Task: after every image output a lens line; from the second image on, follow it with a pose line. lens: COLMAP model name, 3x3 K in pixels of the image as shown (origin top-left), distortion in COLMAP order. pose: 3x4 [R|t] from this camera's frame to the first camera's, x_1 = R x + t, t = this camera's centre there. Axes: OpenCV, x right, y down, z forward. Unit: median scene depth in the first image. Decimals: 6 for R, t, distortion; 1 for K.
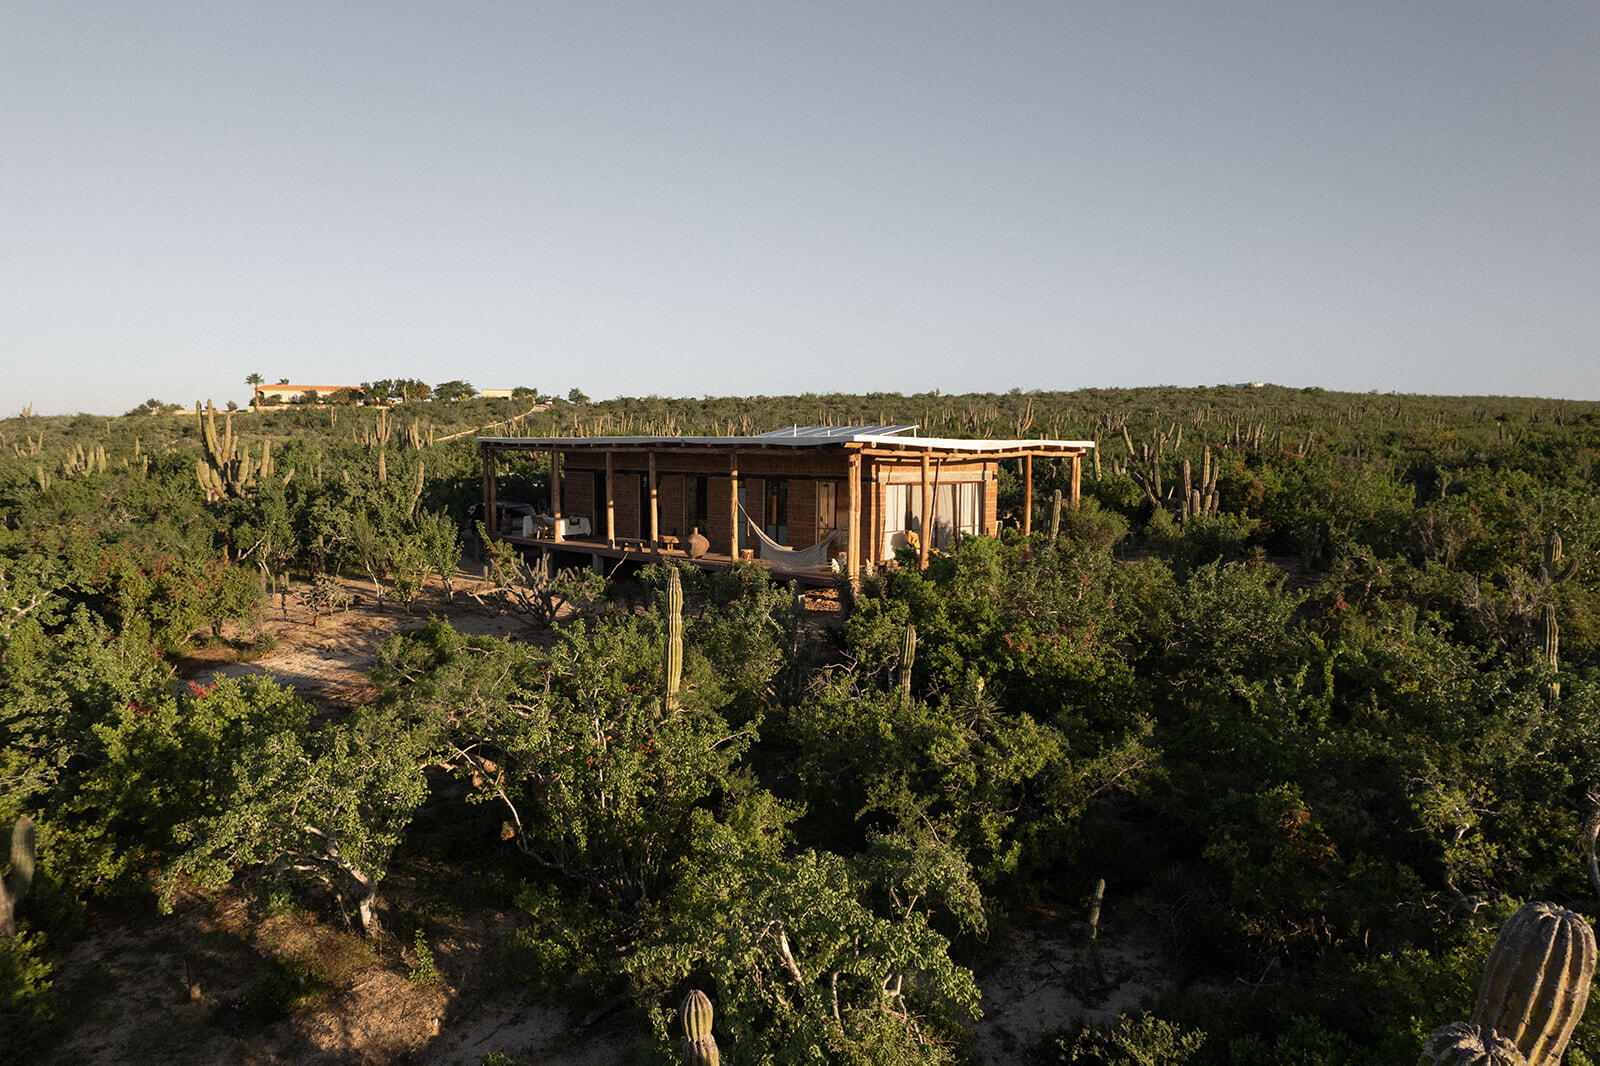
lens RADIAL K [[1017.1, 0, 799.8], [0, 1017.1, 534.9], [0, 0, 1]] dist [-0.004091, -0.000753]
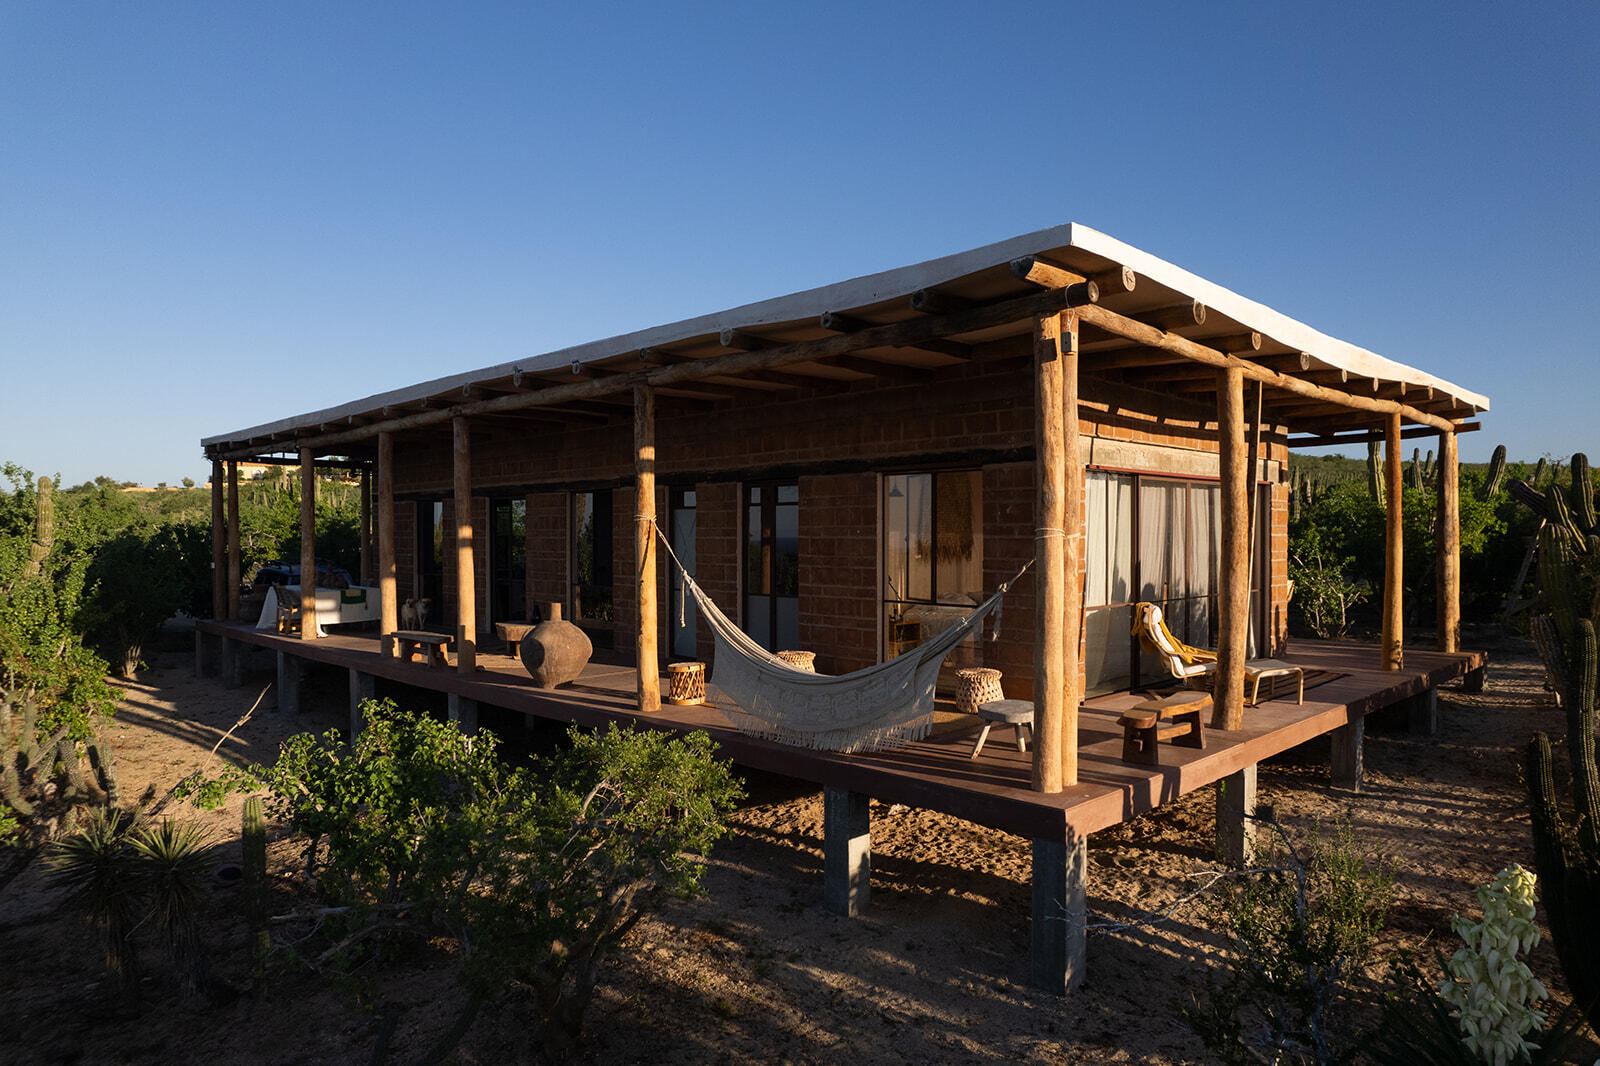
lens RADIAL K [[1017.1, 0, 801.4], [0, 1017.1, 533.1], [0, 0, 1]] dist [-0.004091, -0.000753]
pose [[0.999929, -0.011713, 0.002211, -0.011972], [0.011853, 0.996719, -0.080064, -0.001831], [-0.001266, 0.080085, 0.996787, 0.619742]]
